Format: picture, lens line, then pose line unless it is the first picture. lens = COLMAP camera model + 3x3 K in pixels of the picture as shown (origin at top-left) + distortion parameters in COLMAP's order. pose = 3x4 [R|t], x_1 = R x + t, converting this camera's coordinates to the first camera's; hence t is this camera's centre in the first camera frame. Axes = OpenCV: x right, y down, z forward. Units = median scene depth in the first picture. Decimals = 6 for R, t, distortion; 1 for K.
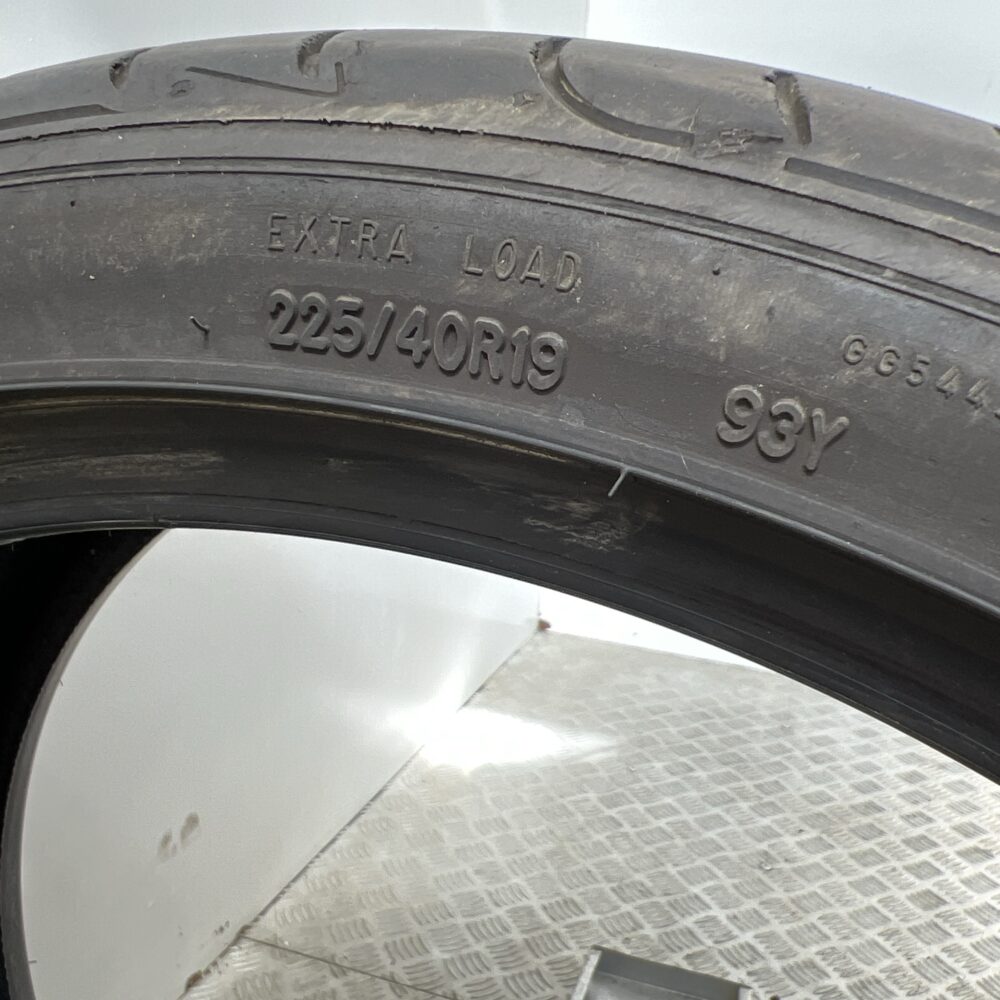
lens RADIAL K [[963.7, 0, 501.0], [0, 963.7, 491.4], [0, 0, 1]] dist [0.020910, 0.000000]
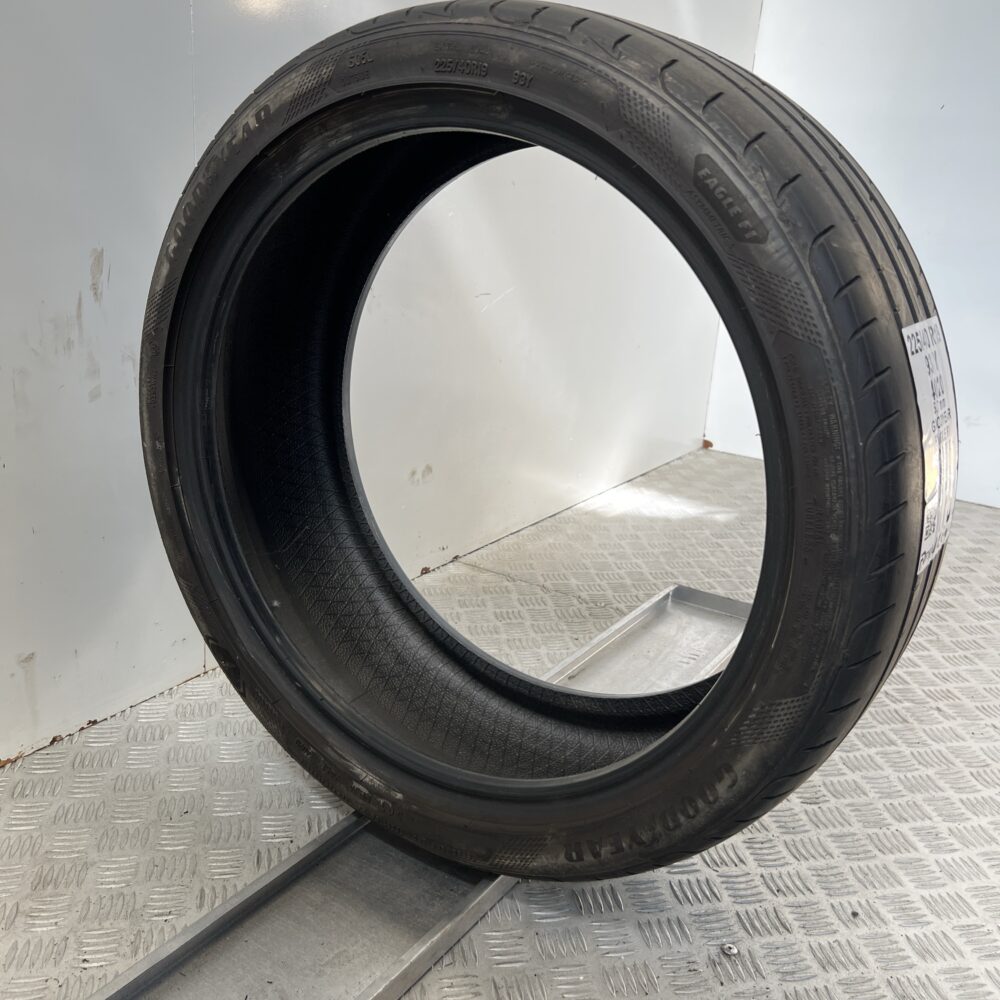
lens RADIAL K [[963.7, 0, 504.8], [0, 963.7, 507.0], [0, 0, 1]] dist [0.020910, 0.000000]
pose [[0.966399, 0.075175, -0.245807, 0.197164], [-0.051677, 0.993575, 0.100691, 0.204514], [0.251797, -0.084605, 0.964075, -0.511374]]
